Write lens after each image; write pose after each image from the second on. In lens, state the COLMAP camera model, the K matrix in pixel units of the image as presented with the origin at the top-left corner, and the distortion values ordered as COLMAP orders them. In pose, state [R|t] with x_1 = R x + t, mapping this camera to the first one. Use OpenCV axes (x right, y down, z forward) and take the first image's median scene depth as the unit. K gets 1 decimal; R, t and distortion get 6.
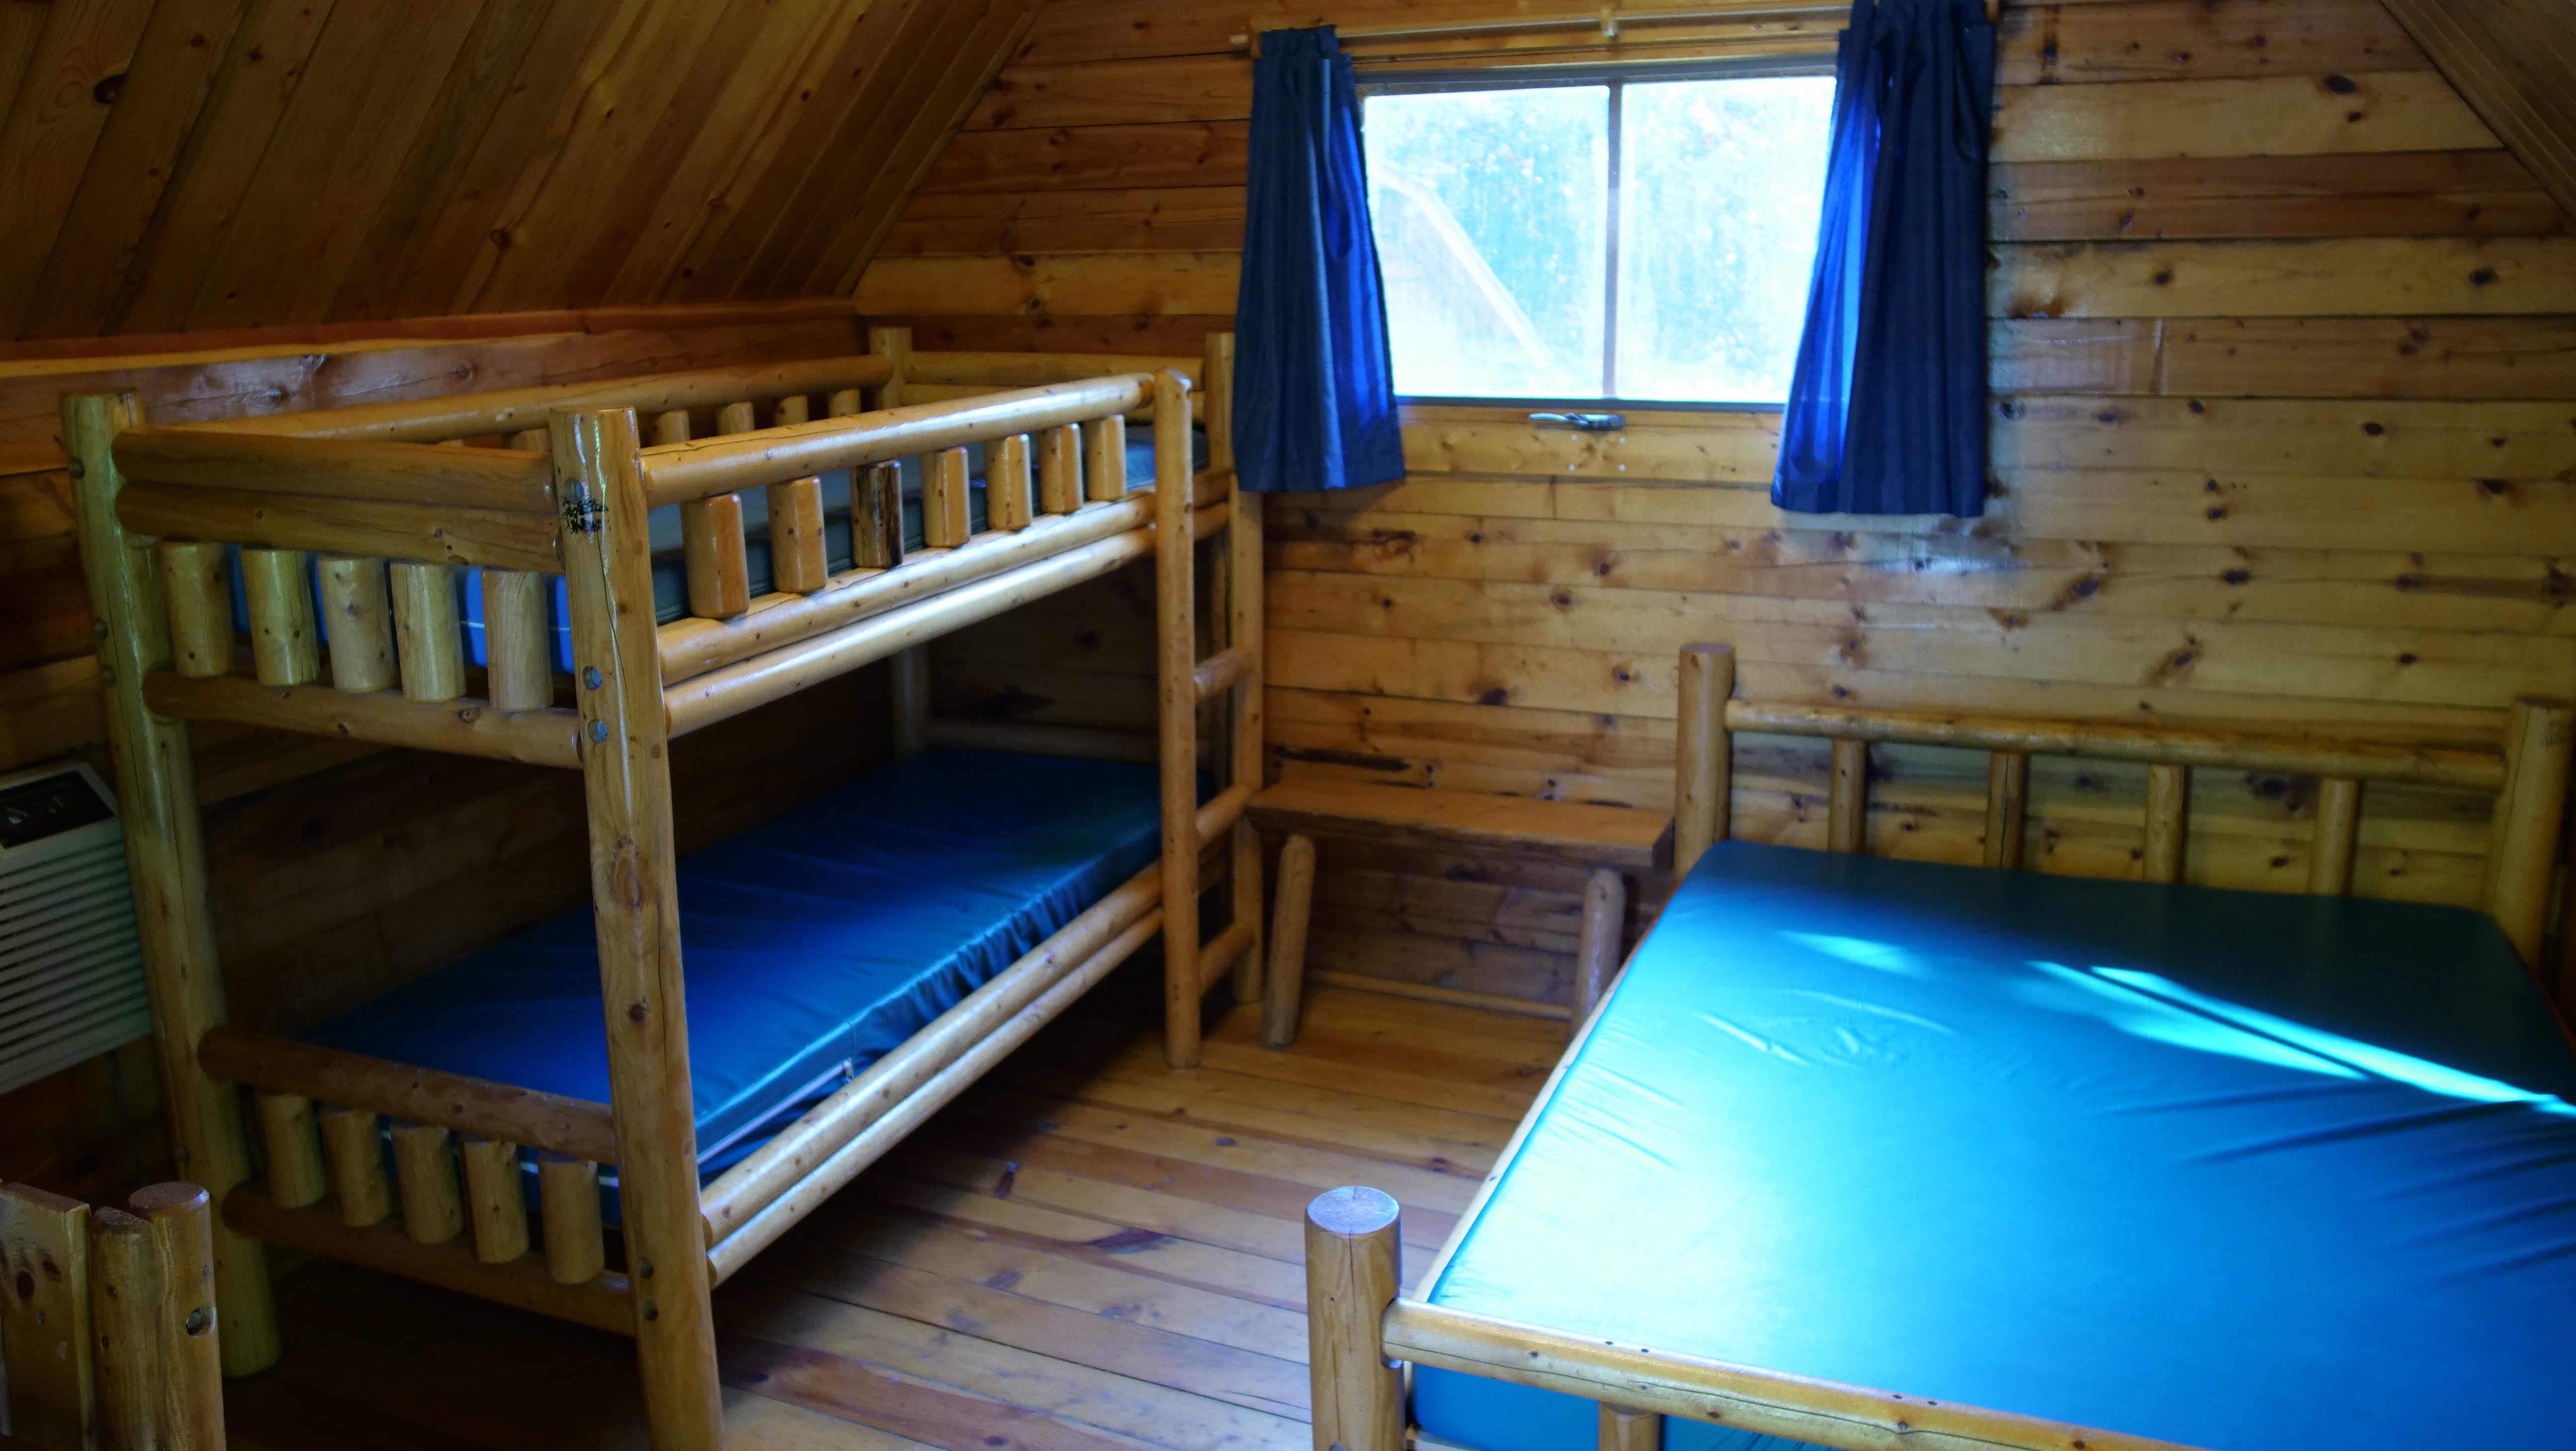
lens RADIAL K [[1877.1, 0, 1288.0], [0, 1877.1, 725.5], [0, 0, 1]] dist [-0.028606, -0.001749]
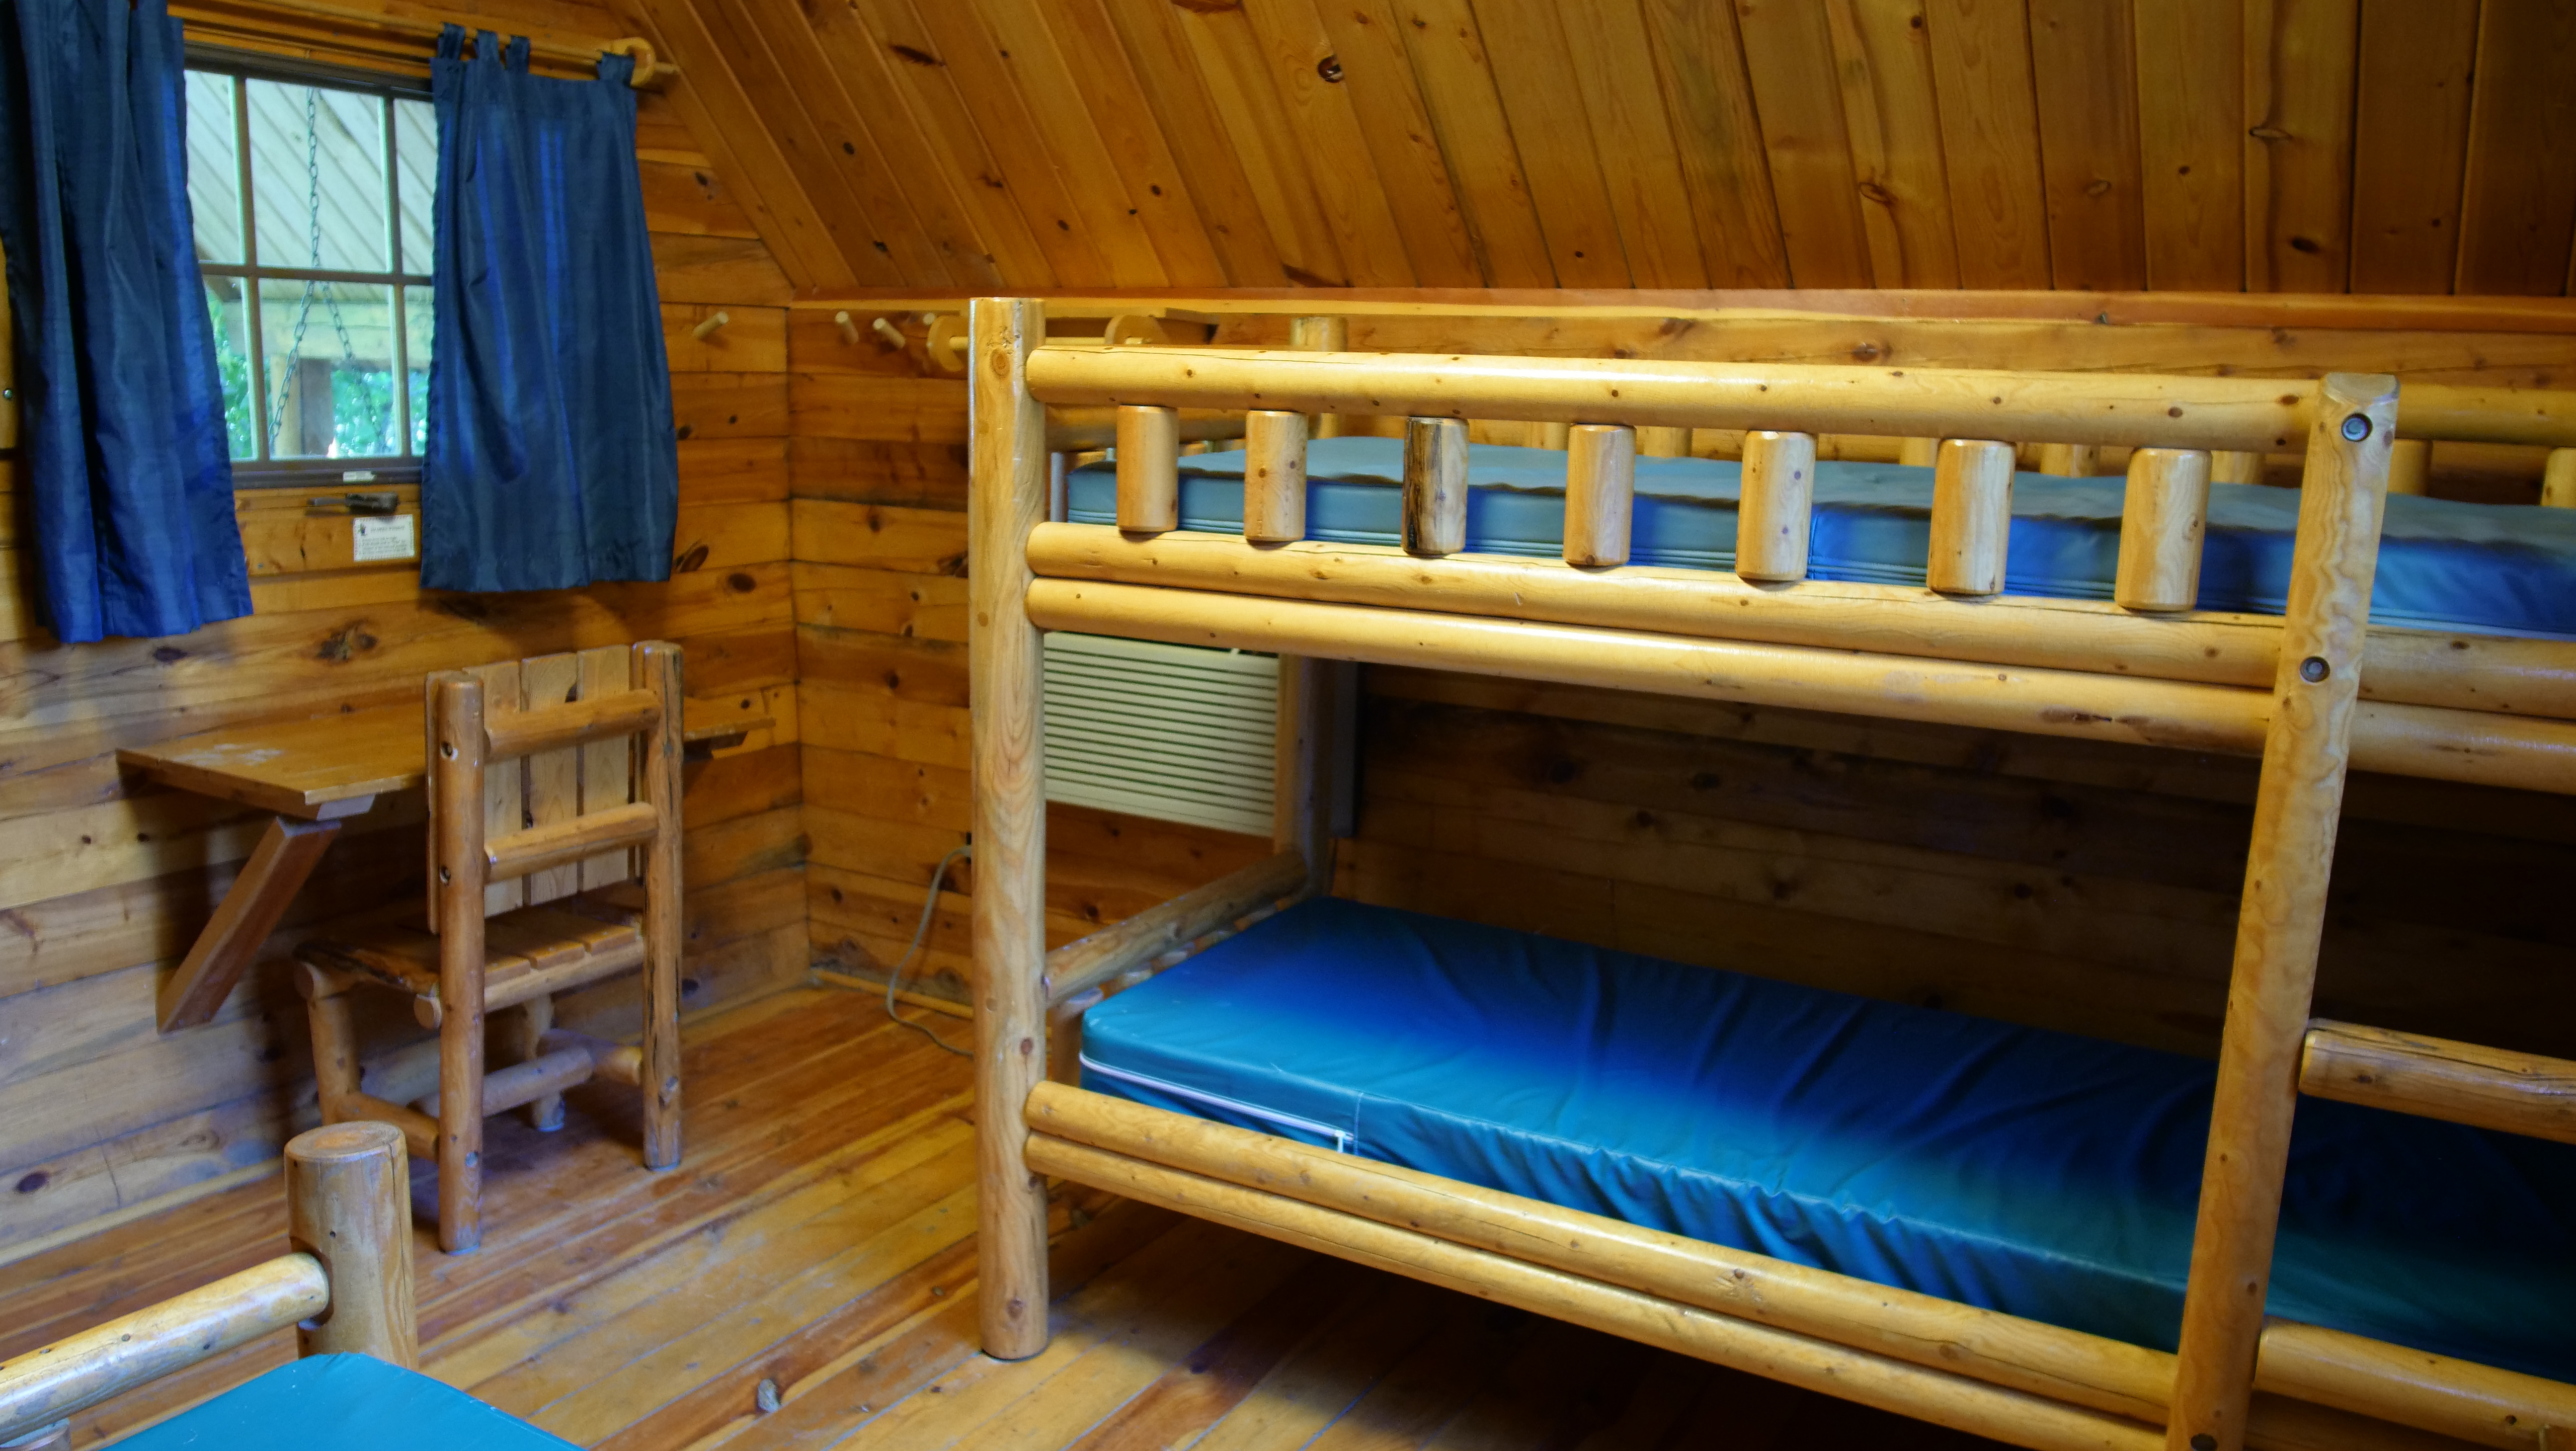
lens RADIAL K [[1877.1, 0, 1288.0], [0, 1877.1, 725.5], [0, 0, 1]] dist [-0.028606, -0.001749]
pose [[-0.135357, 0.189984, -0.972412, 0.485535], [-0.272381, 0.936493, 0.220881, -0.149467], [0.952621, 0.294765, -0.075012, 0.878098]]
